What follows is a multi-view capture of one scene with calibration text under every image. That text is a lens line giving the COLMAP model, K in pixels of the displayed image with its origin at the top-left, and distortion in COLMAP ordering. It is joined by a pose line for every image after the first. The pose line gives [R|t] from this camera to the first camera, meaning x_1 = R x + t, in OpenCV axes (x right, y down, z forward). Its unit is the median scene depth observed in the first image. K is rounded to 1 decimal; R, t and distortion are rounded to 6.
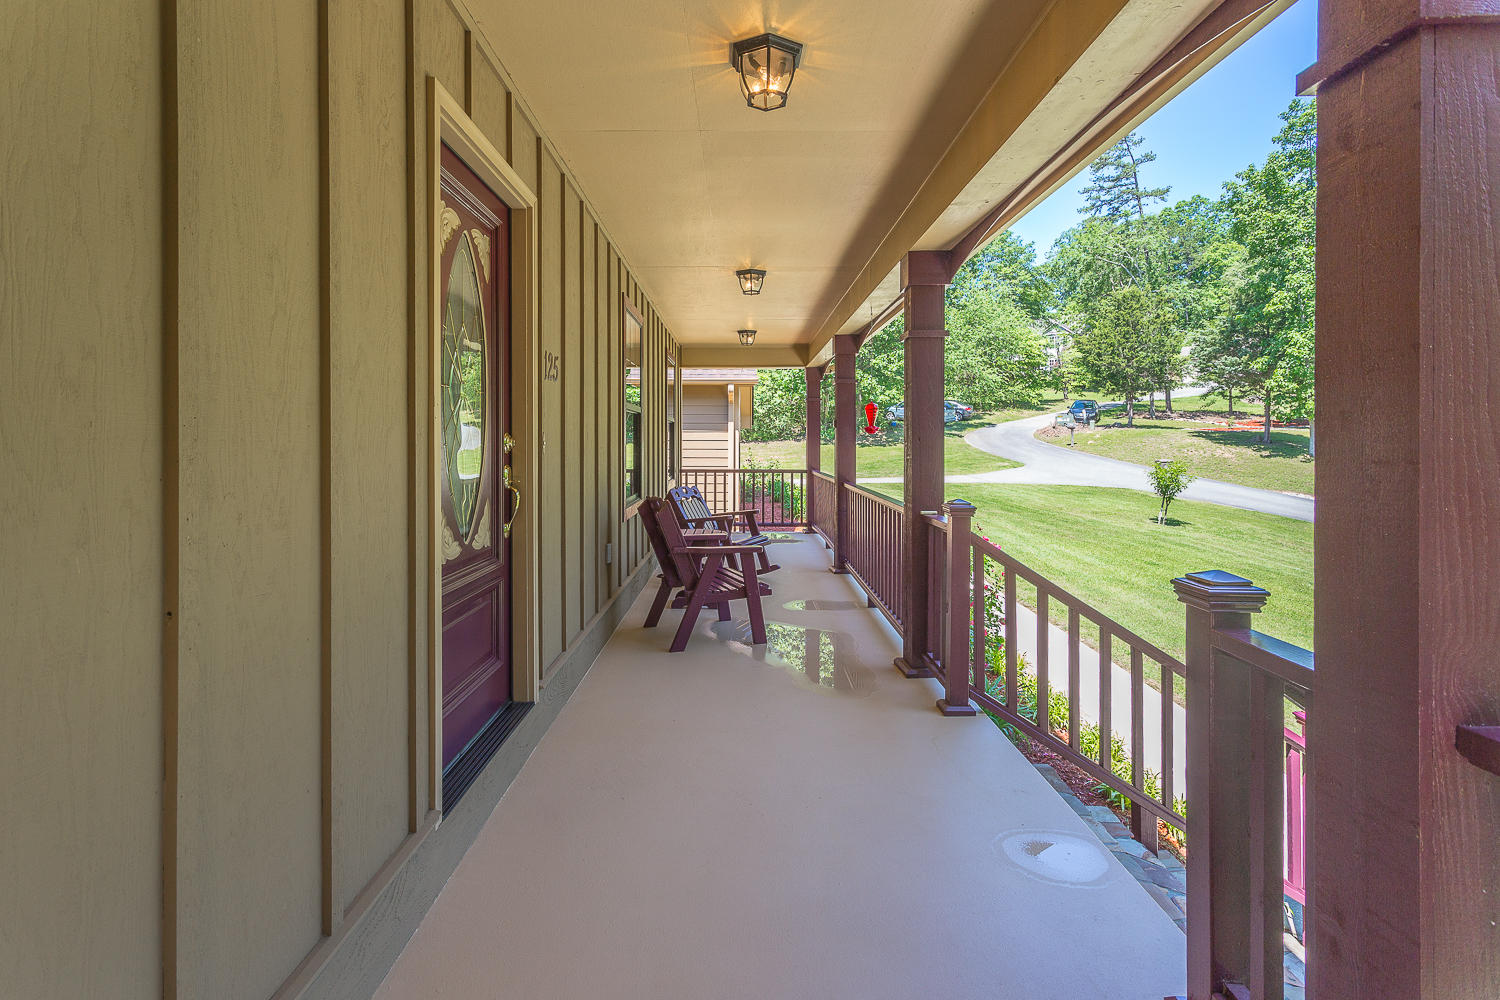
lens RADIAL K [[719.6, 0, 752.1], [0, 719.6, 444.5], [0, 0, 1]] dist [-0.002323, 0.000186]
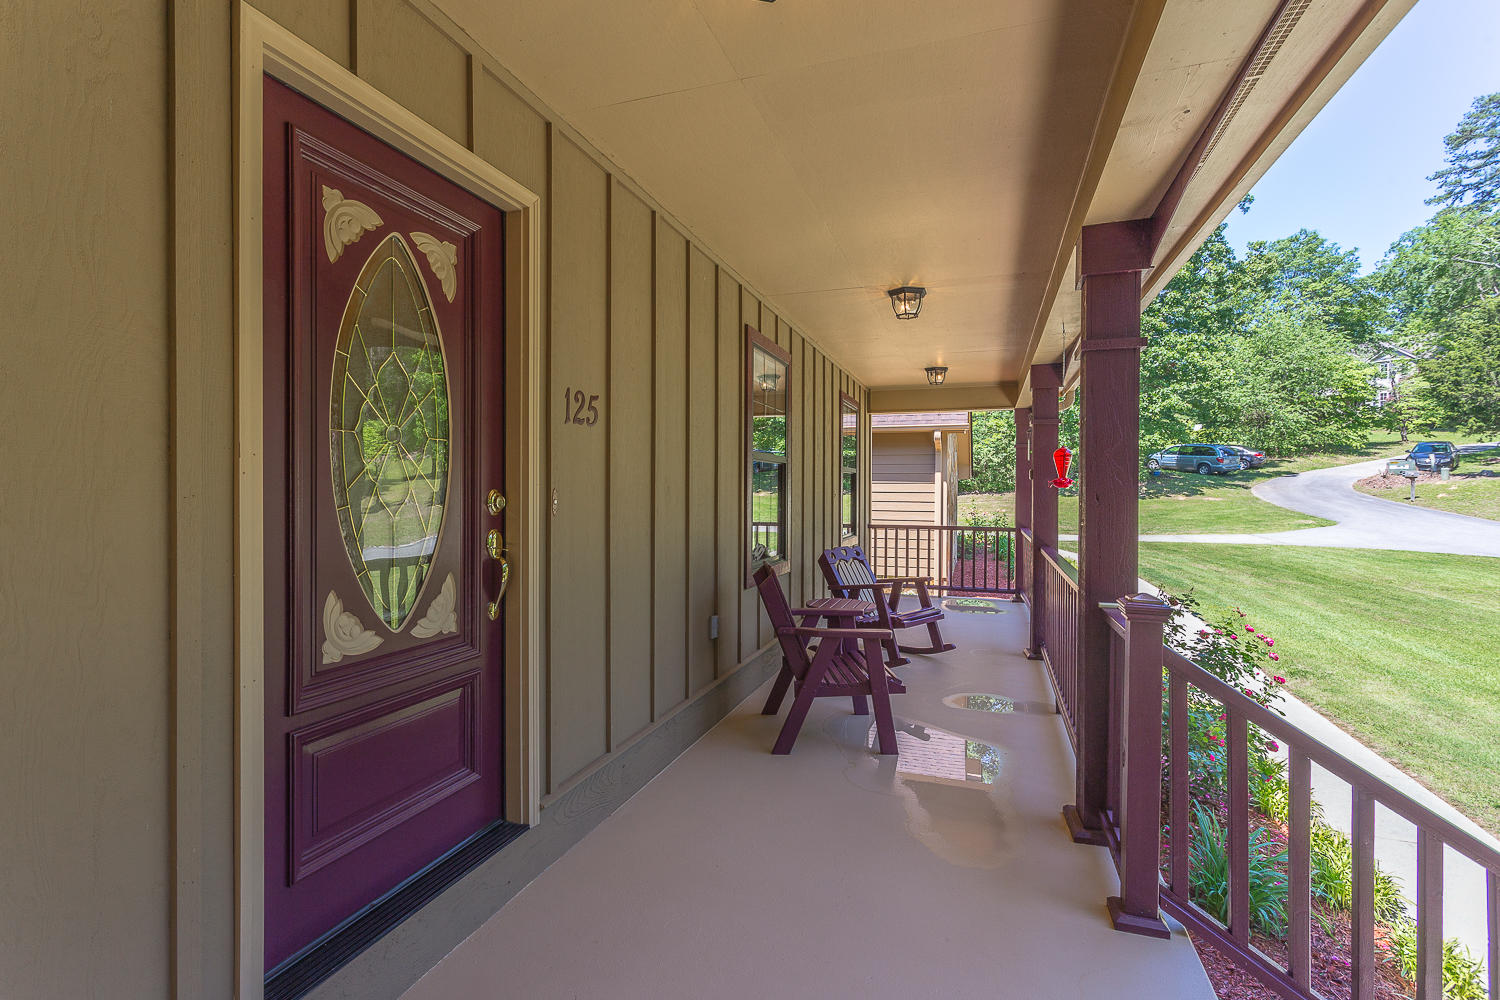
lens RADIAL K [[713.7, 0, 751.7], [0, 713.7, 495.7], [0, 0, 1]] dist [0.002229, 0.000646]
pose [[0.946170, 0.005993, -0.323614, 0.011640], [-0.005445, 0.999982, 0.002599, -0.000794], [0.323624, -0.000697, 0.946186, 0.020303]]
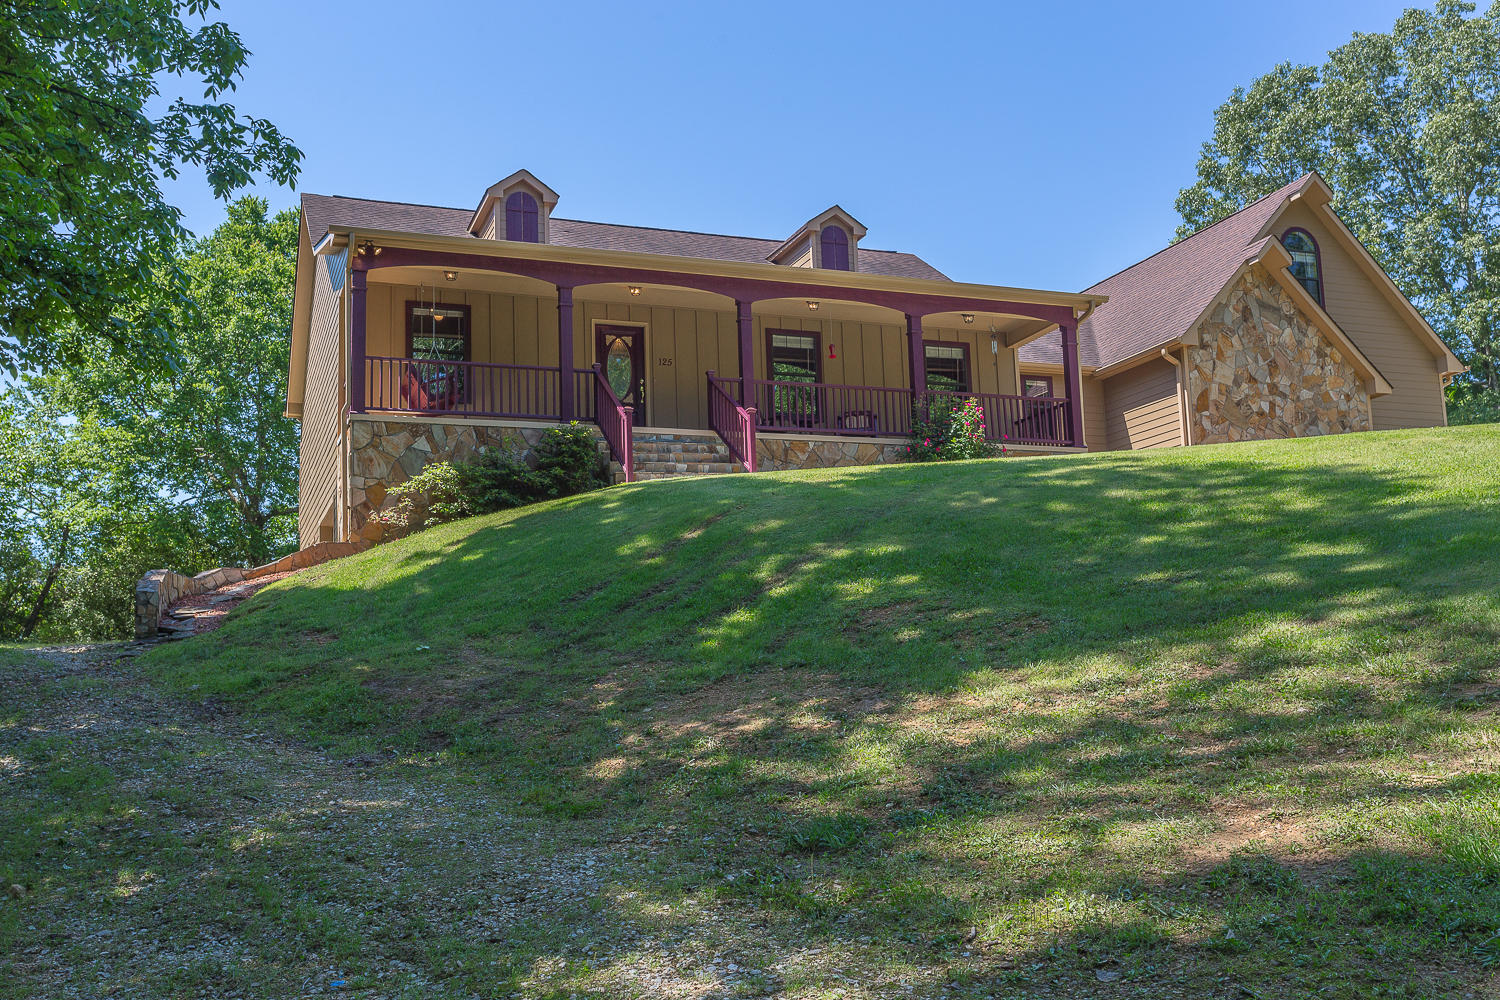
lens RADIAL K [[1364.2, 0, 750.0], [0, 1364.2, 500.0], [0, 0, 1]] dist [-0.005749, -0.003766]
pose [[0.345509, -0.148030, -0.926666, 0.456394], [0.027326, 0.988648, -0.147743, 0.119910], [0.938017, 0.025724, 0.345632, -0.075306]]
